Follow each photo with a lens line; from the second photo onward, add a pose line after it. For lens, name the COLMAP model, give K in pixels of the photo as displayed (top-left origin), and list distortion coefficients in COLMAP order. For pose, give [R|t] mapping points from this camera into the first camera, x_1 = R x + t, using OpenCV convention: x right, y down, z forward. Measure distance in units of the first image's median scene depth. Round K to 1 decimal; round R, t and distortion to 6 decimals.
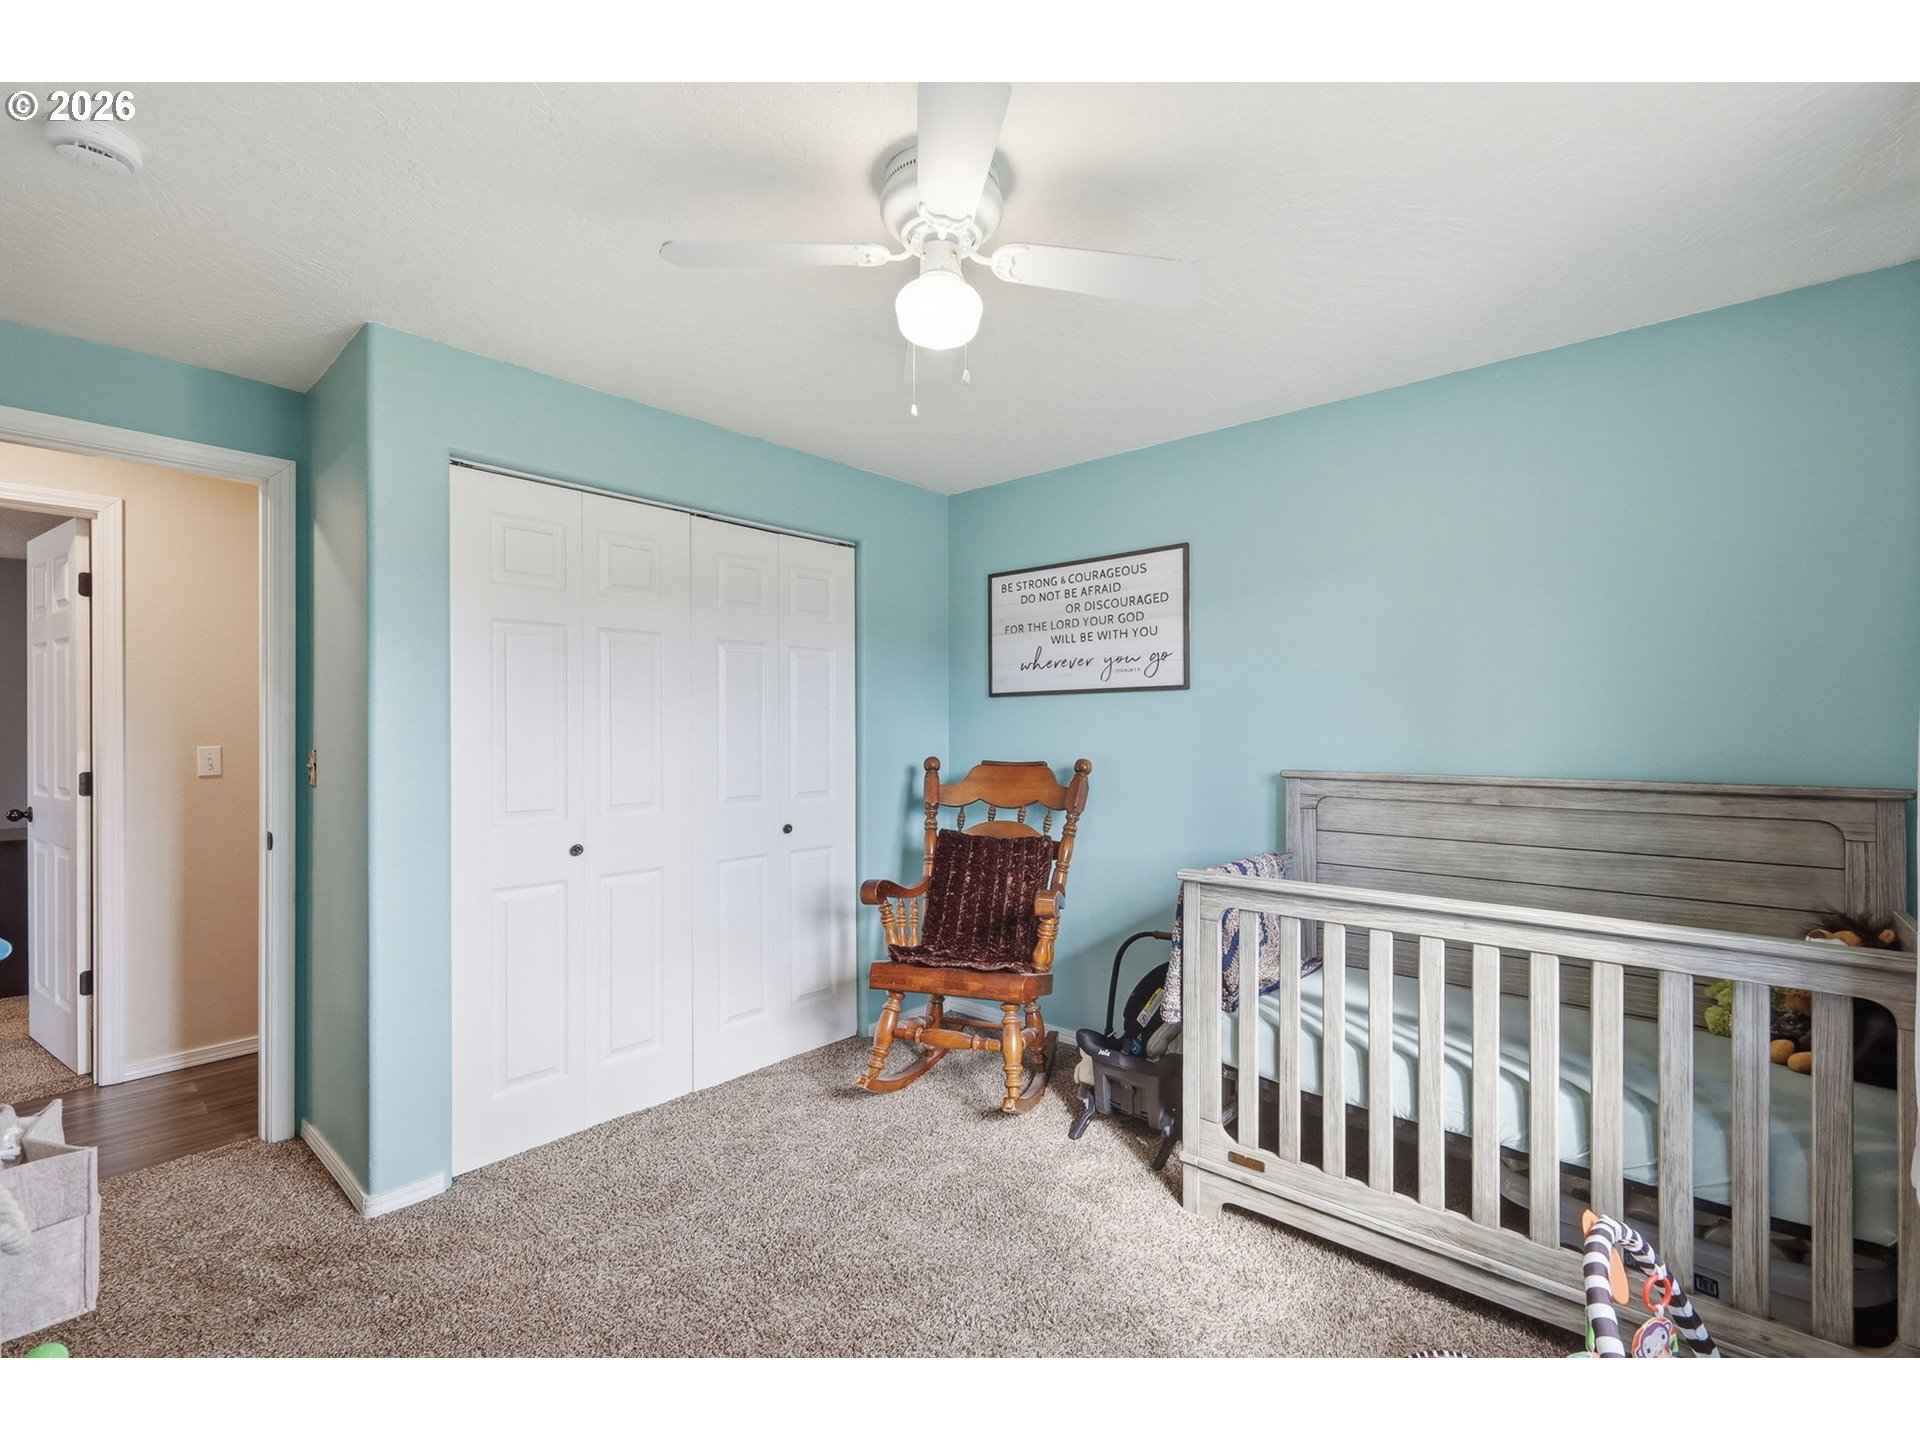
lens RADIAL K [[871.5, 0, 960.0], [0, 871.5, 720.0], [0, 0, 1]] dist [-0.000071, 0.000137]
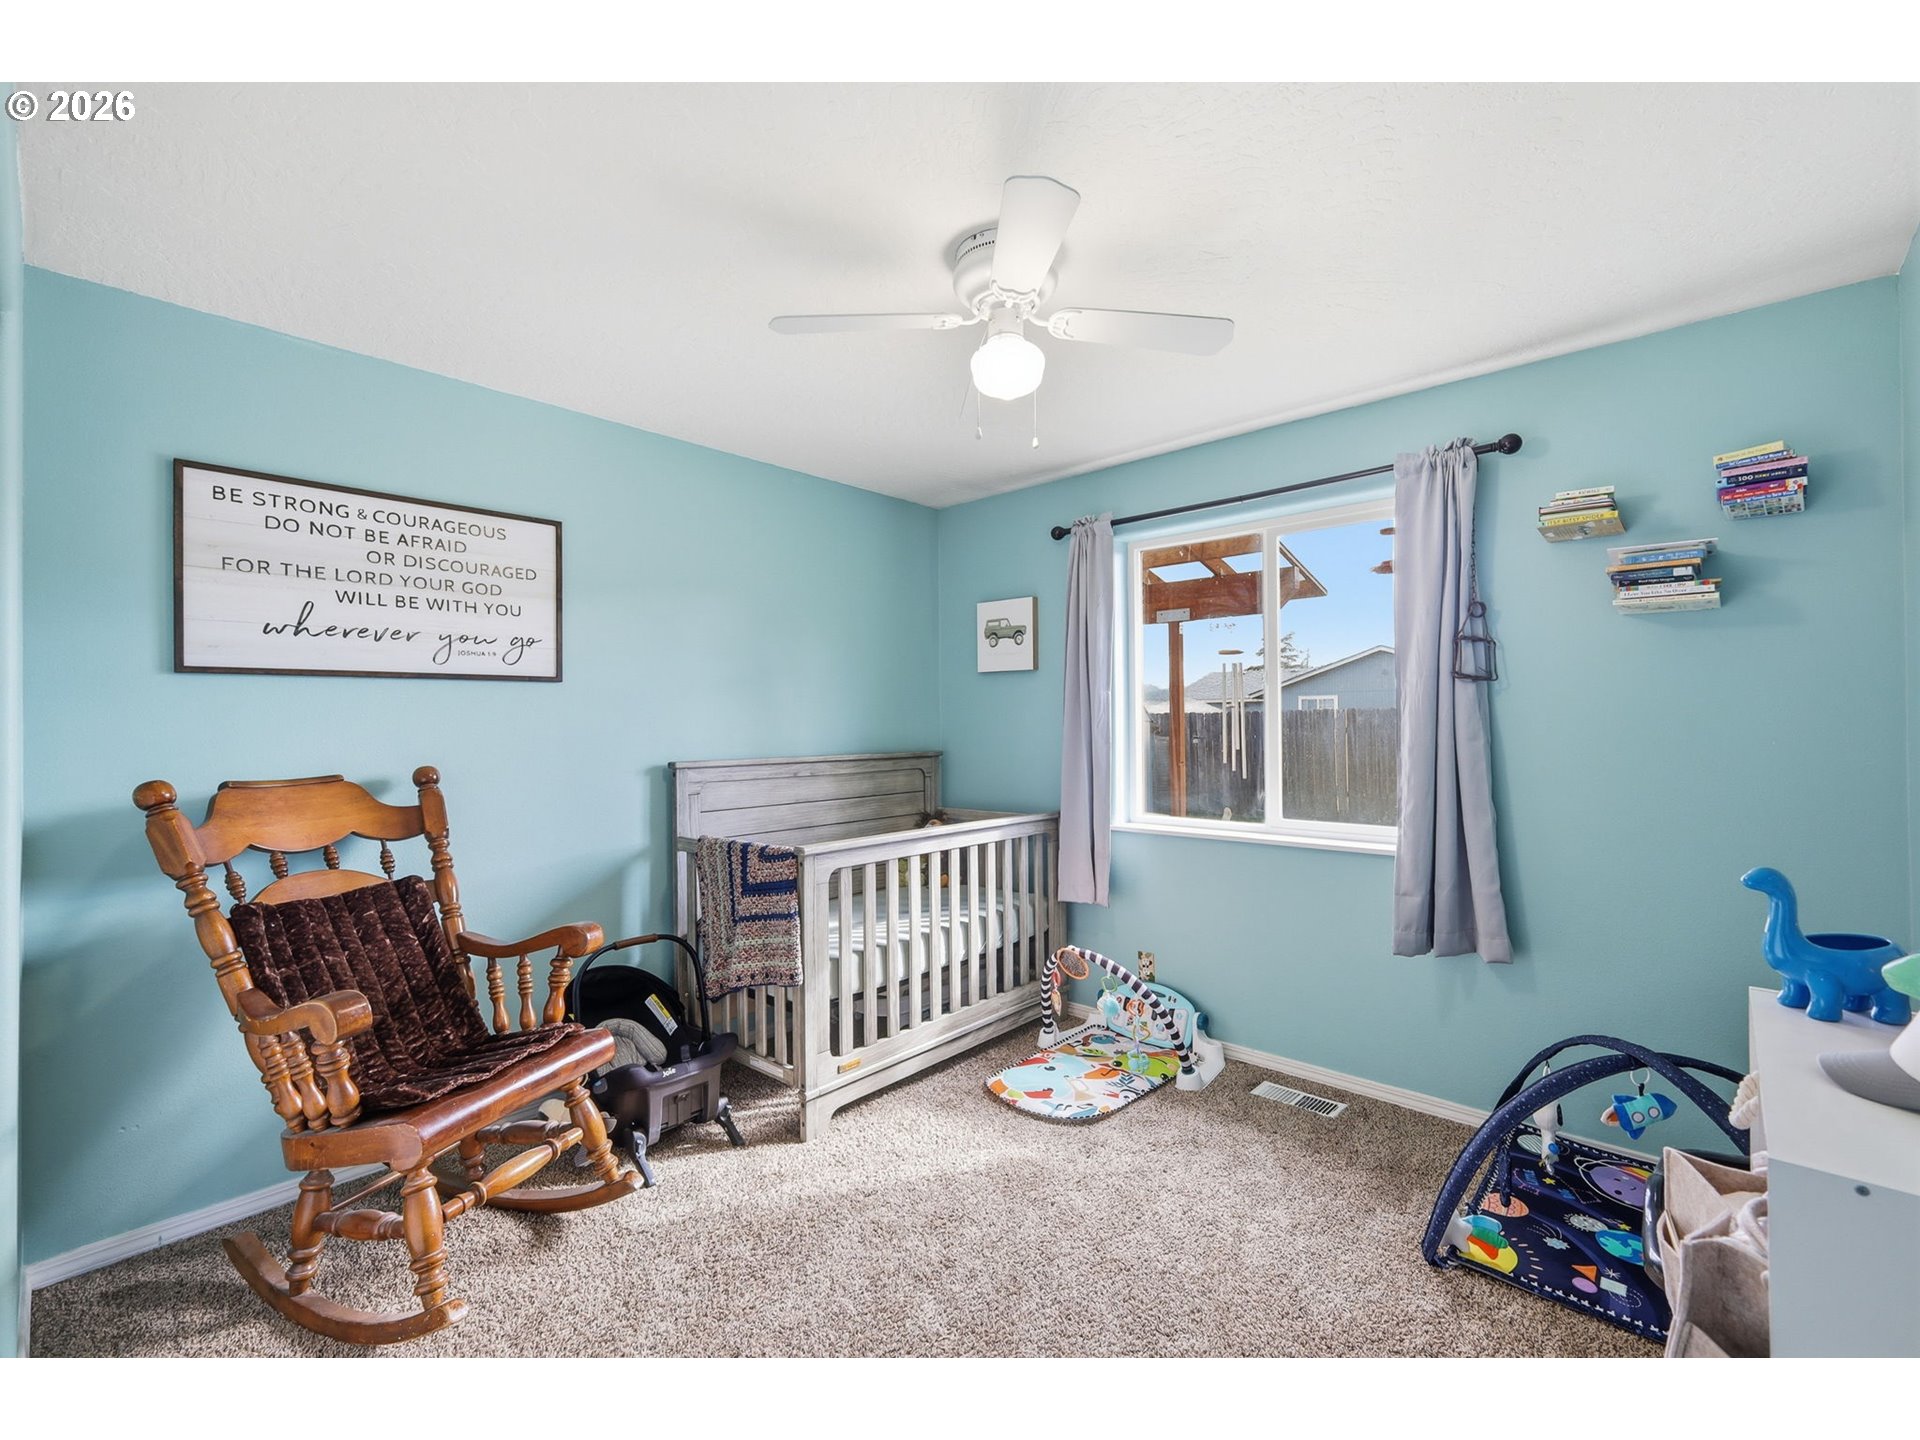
lens RADIAL K [[828.6, 0, 960.9], [0, 828.6, 711.0], [0, 0, 1]] dist [-0.000534, 0.000084]
pose [[0.006104, 0.013264, 0.999893, -0.567687], [-0.004703, 0.999901, -0.013236, 0.004491], [-0.999970, -0.004621, 0.006166, 0.536903]]
